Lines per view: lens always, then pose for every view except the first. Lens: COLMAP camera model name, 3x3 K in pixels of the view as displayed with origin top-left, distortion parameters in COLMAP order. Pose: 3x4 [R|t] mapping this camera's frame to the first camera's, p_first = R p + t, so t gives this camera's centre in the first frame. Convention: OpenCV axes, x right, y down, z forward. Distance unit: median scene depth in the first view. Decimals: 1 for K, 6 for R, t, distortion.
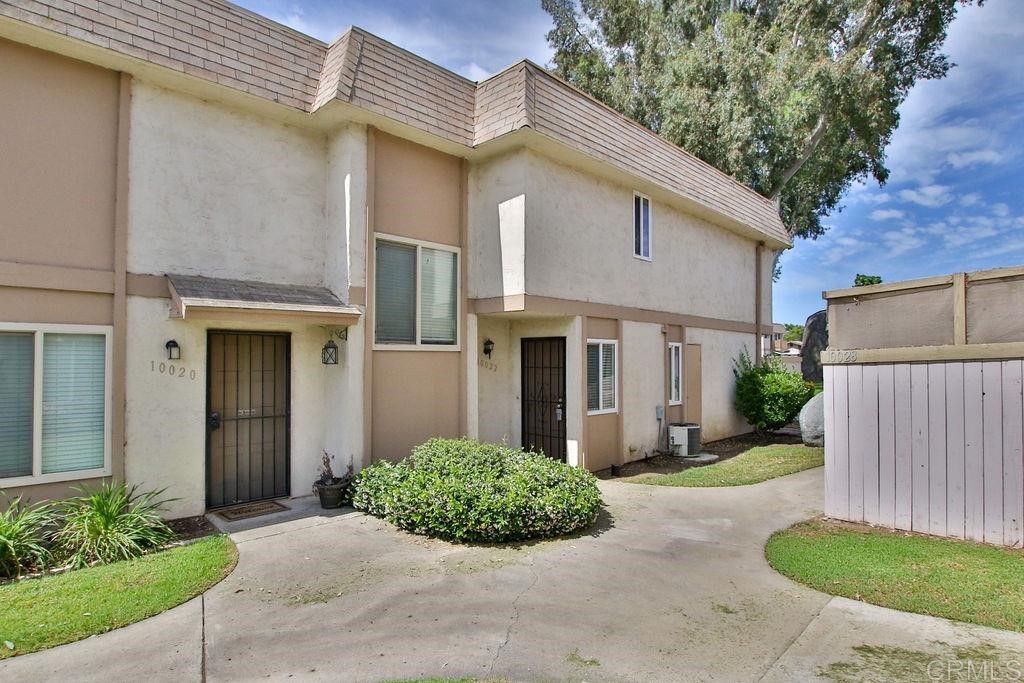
lens RADIAL K [[532.2, 0, 512.0], [0, 532.2, 341.5], [0, 0, 1]] dist [-0.032356, 0.001502]
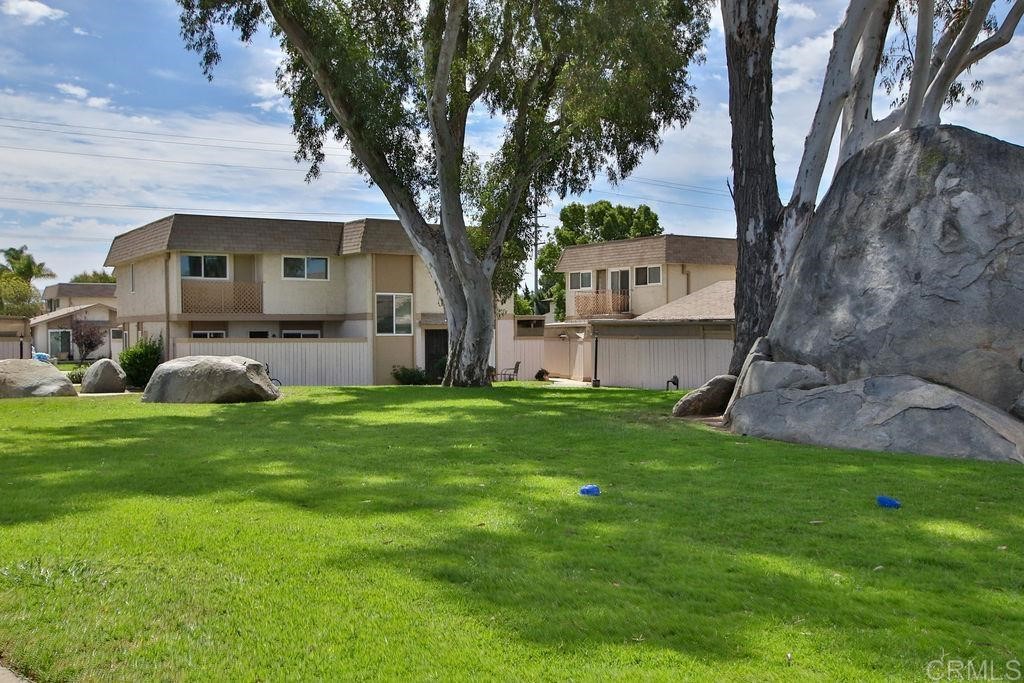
lens RADIAL K [[980.7, 0, 512.2], [0, 980.7, 323.0], [0, 0, 1]] dist [-0.009983, 0.001779]
pose [[-0.208371, -0.003106, -0.978045, 4.456084], [0.038732, 0.999184, -0.011424, 0.082530], [0.977283, -0.040262, -0.208081, 3.893580]]
